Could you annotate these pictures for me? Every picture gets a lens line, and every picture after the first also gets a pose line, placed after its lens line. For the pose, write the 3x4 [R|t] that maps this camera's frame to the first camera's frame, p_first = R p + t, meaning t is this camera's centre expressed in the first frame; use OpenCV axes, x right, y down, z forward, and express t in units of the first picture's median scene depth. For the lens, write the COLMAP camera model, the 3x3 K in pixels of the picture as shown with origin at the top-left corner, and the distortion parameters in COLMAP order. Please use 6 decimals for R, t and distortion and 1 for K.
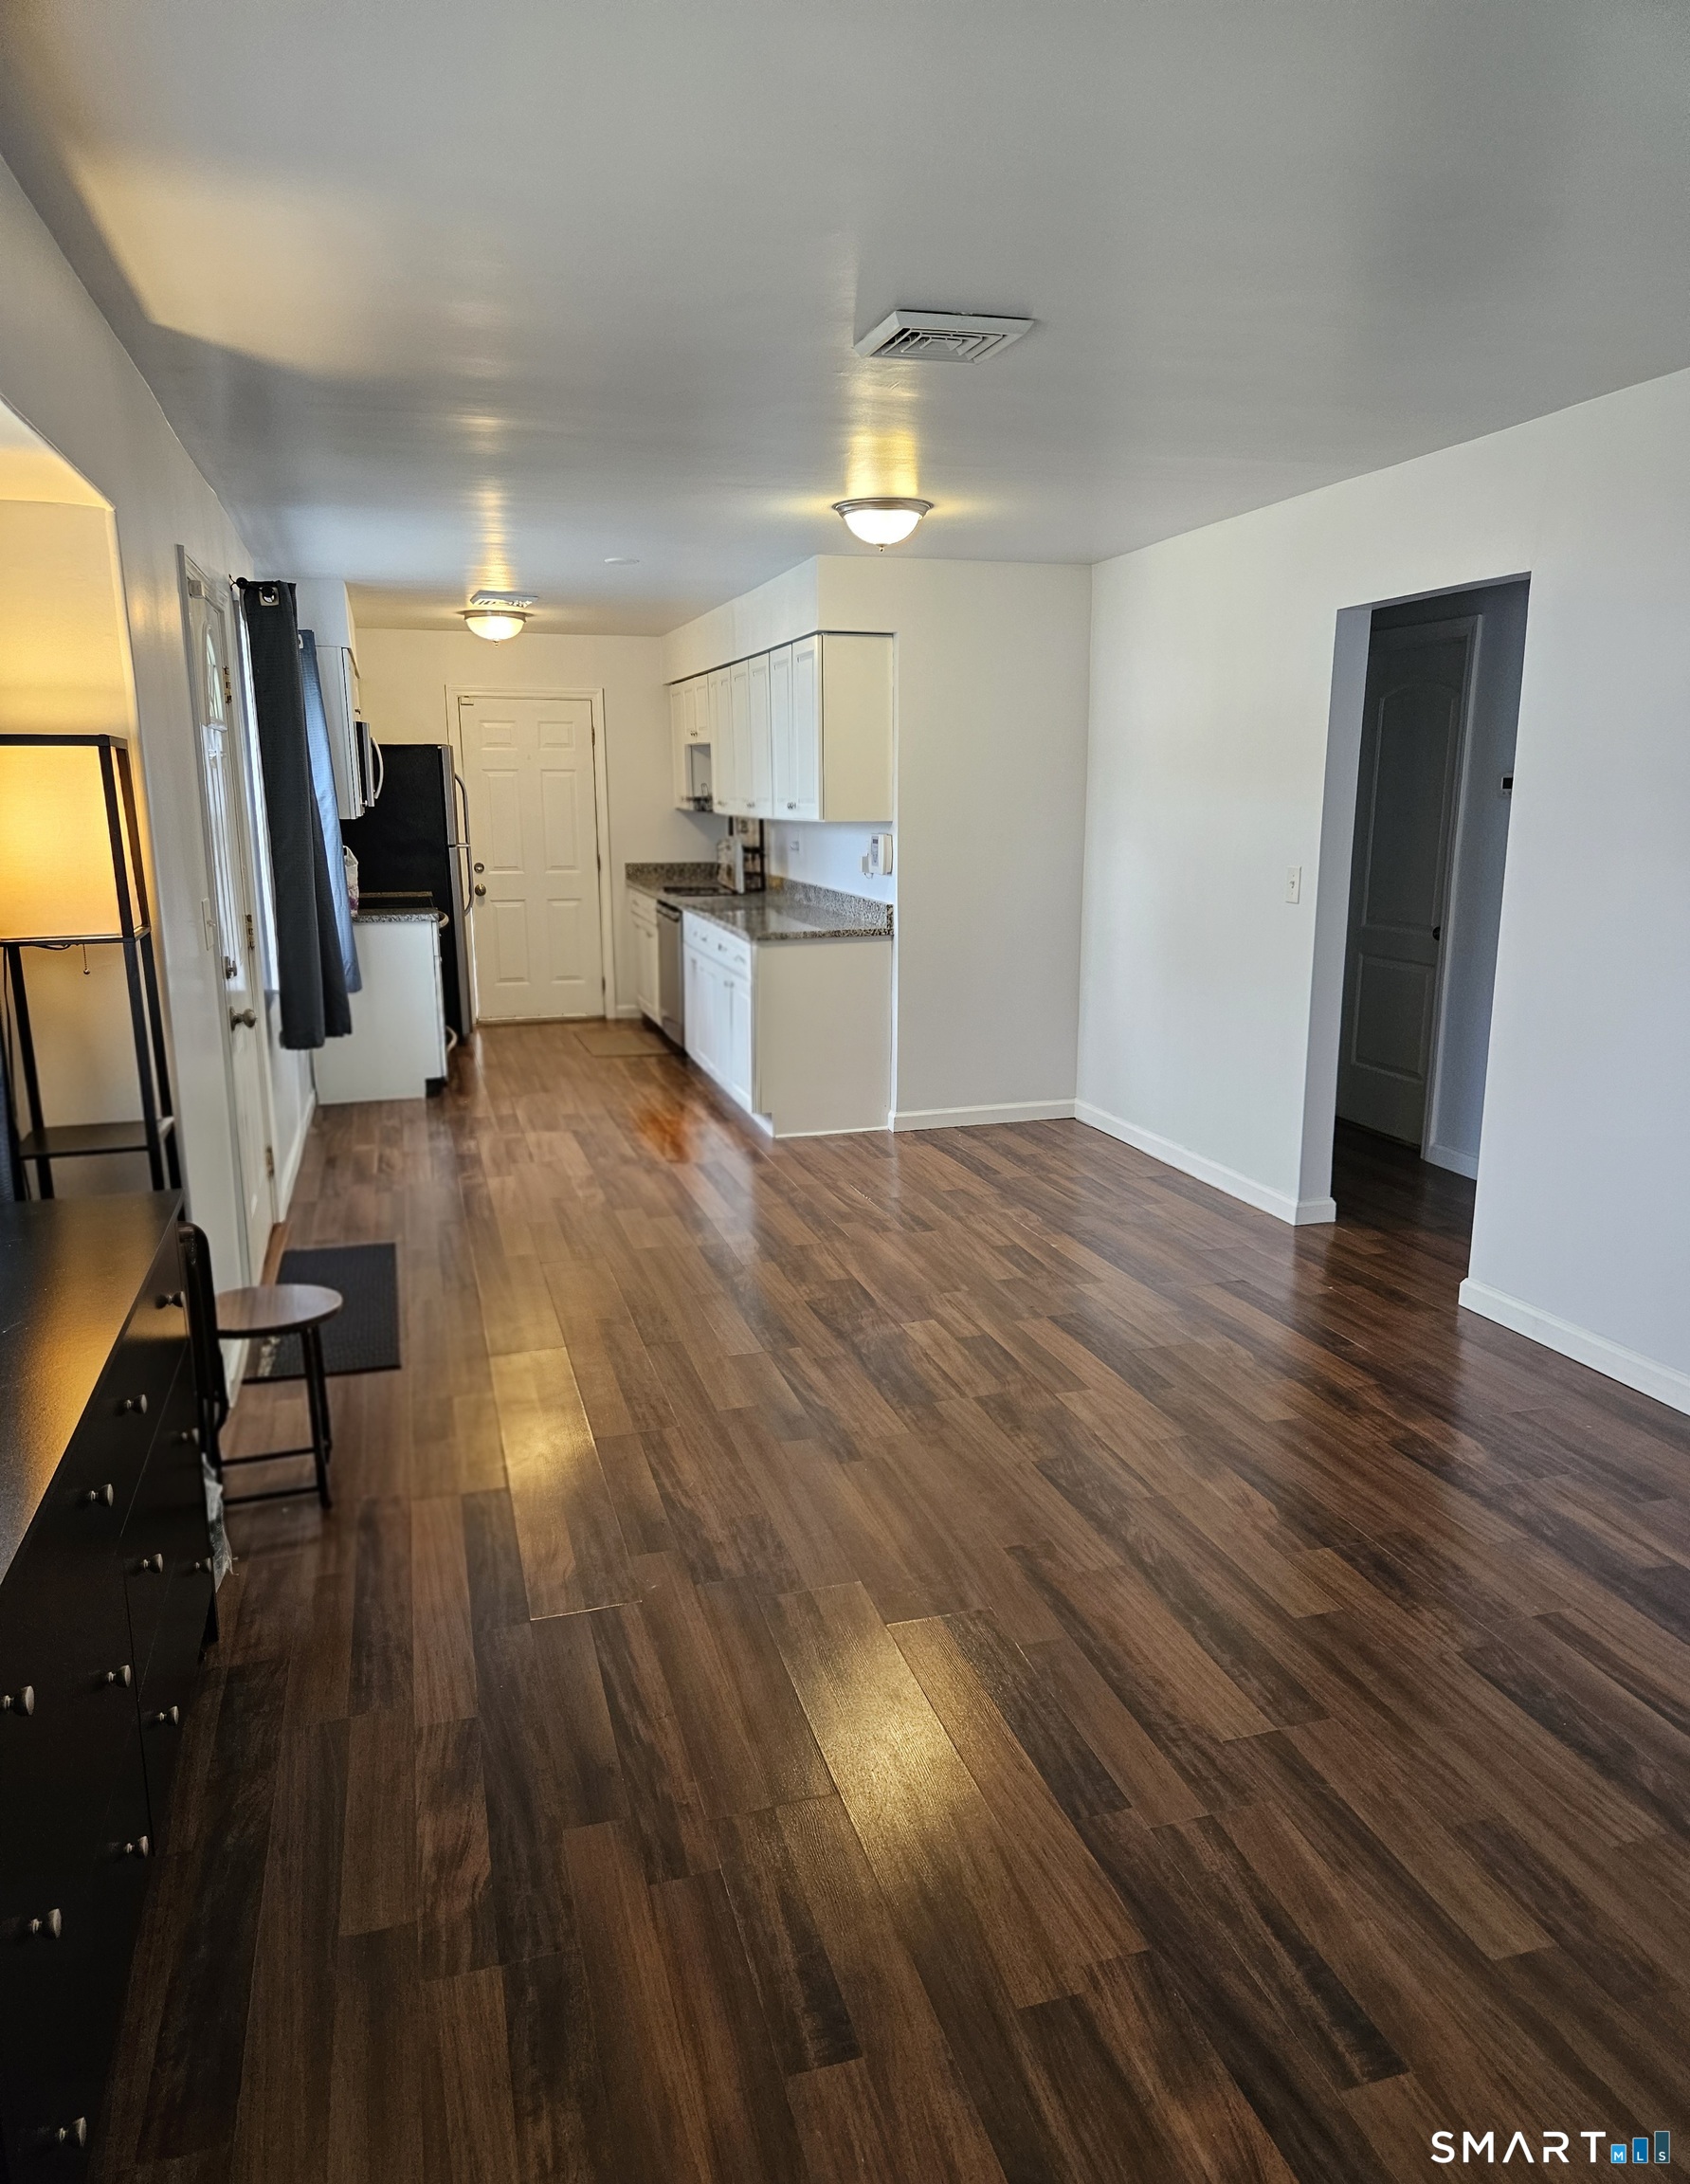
lens RADIAL K [[1447.4, 0, 845.0], [0, 1447.4, 1092.0], [0, 0, 1]] dist [0.001813, -0.020946]
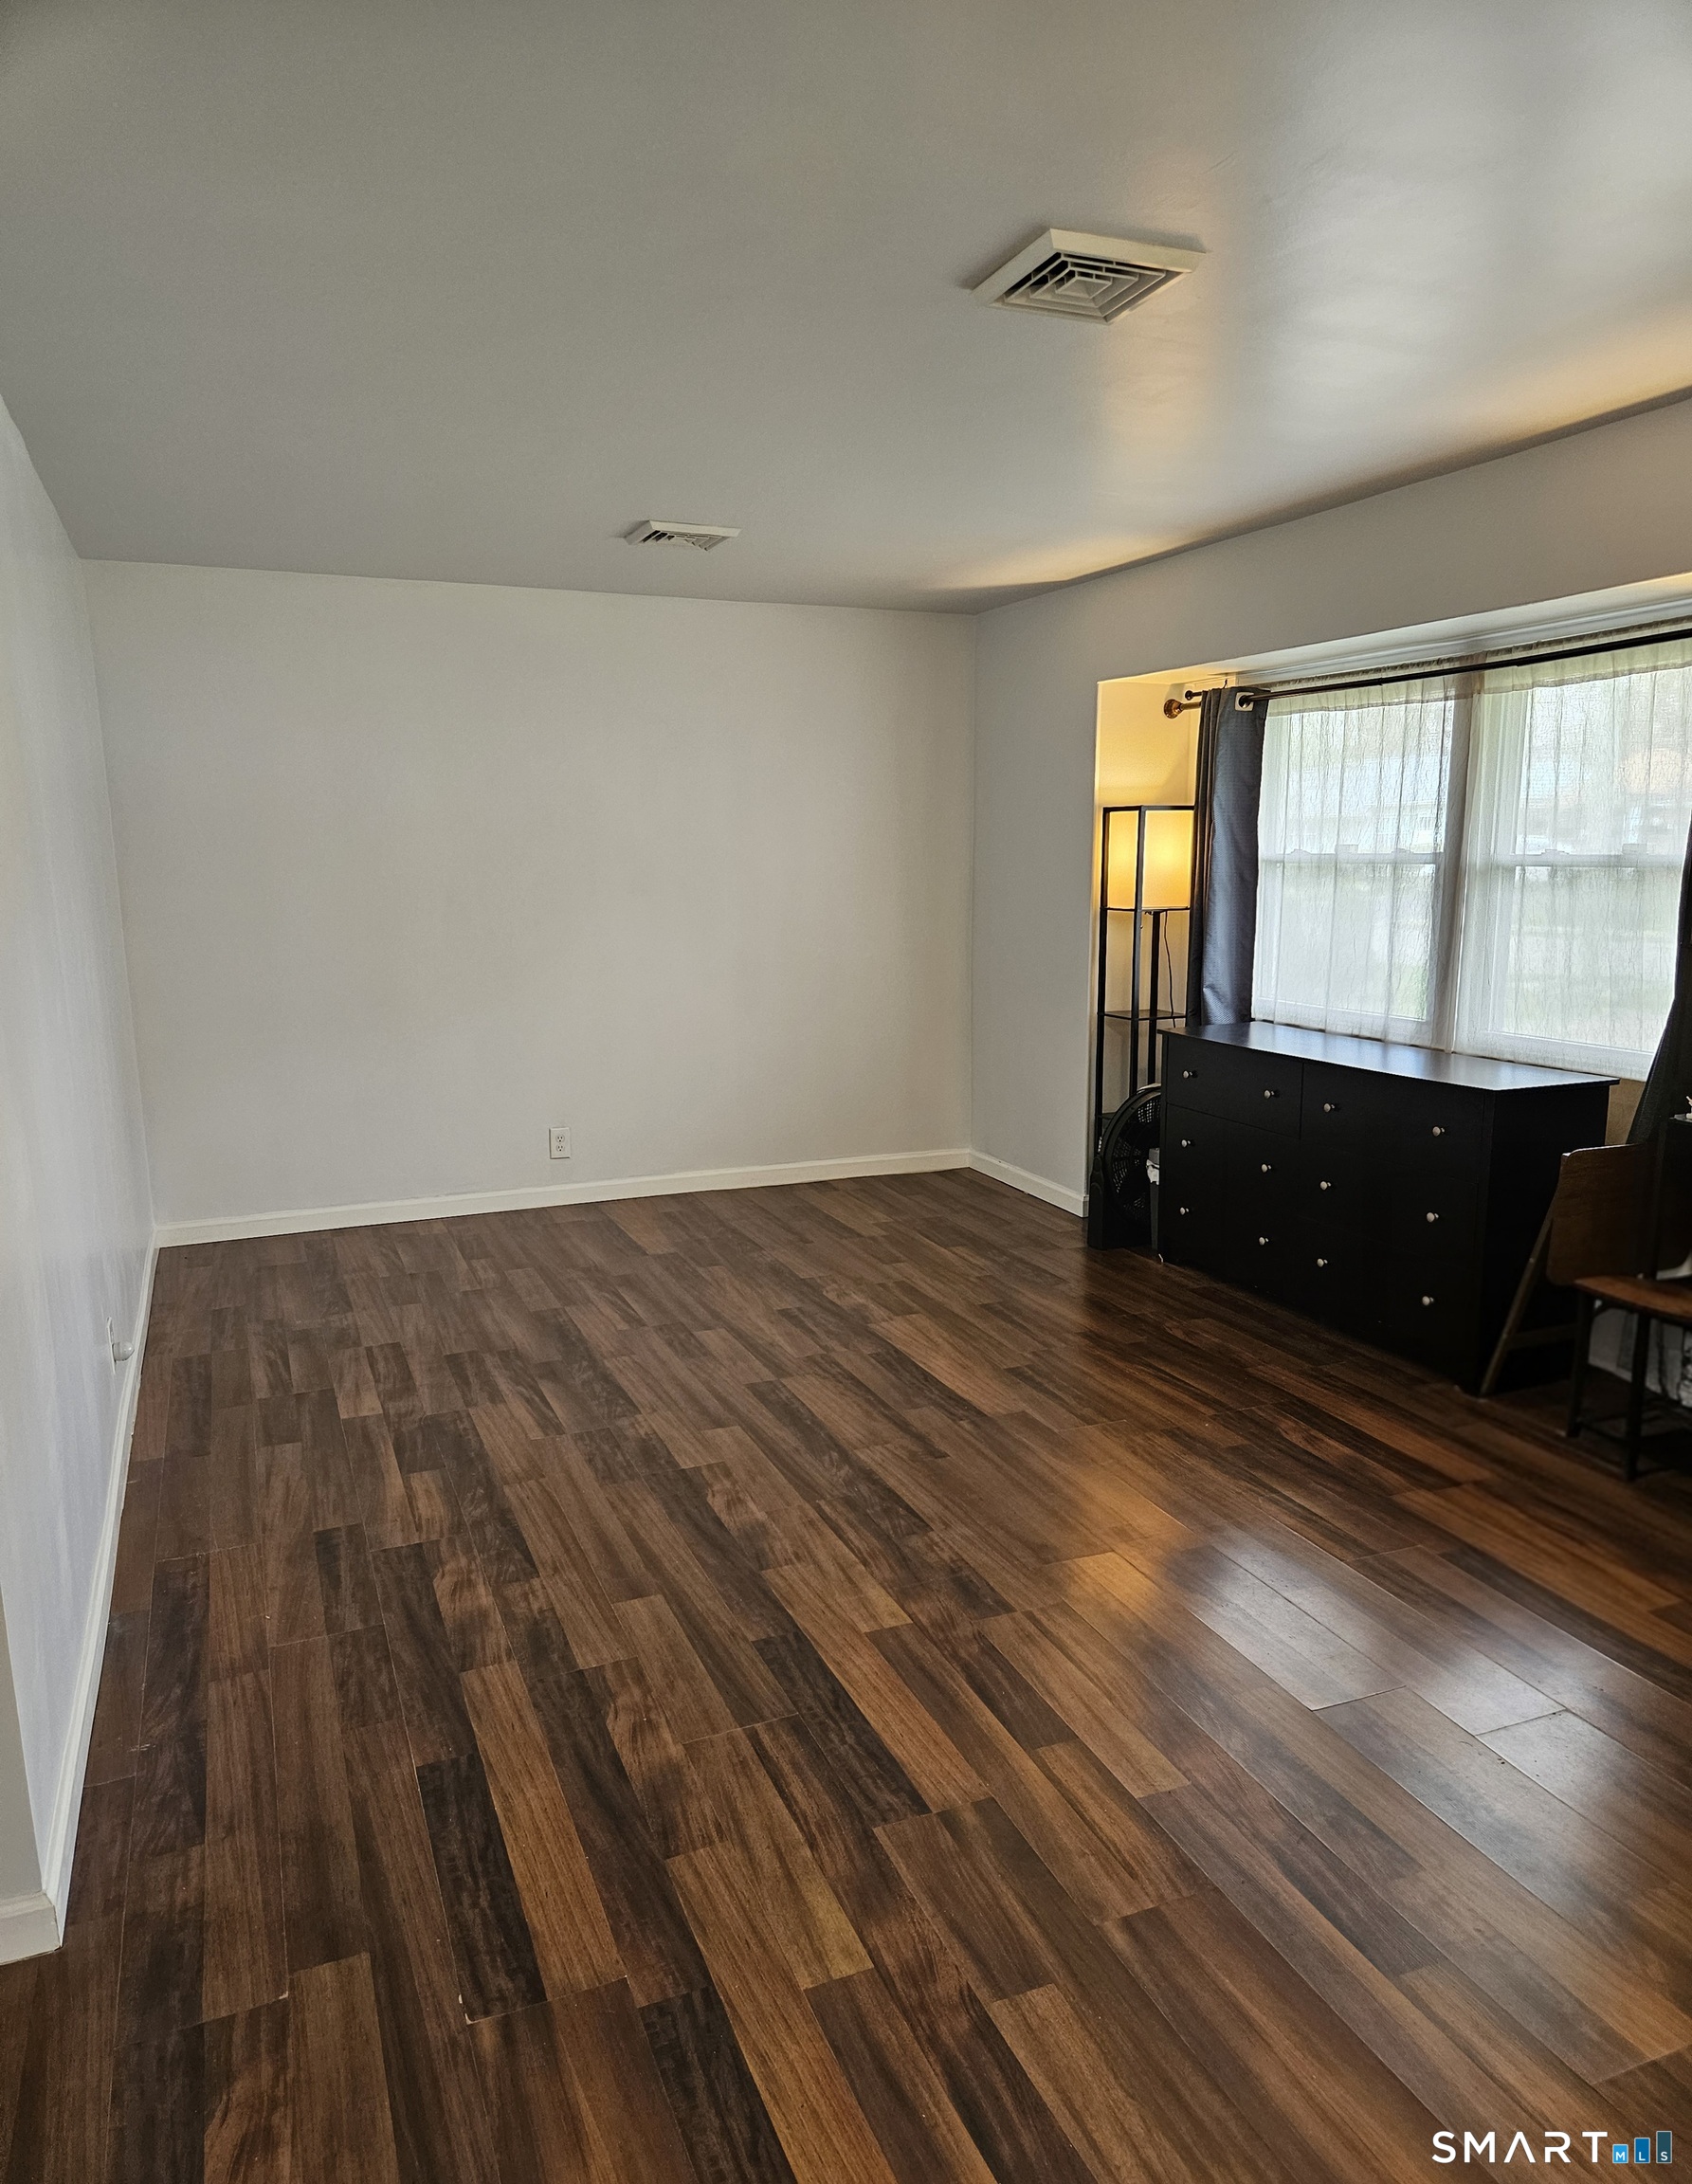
lens RADIAL K [[1447.5, 0, 846.0], [0, 1447.5, 1092.0], [0, 0, 1]] dist [0.001813, -0.020946]
pose [[-0.994239, 0.032375, -0.102178, 0.297977], [-0.007763, 0.929040, 0.369898, -0.400424], [0.106903, 0.368561, -0.923436, 1.915899]]
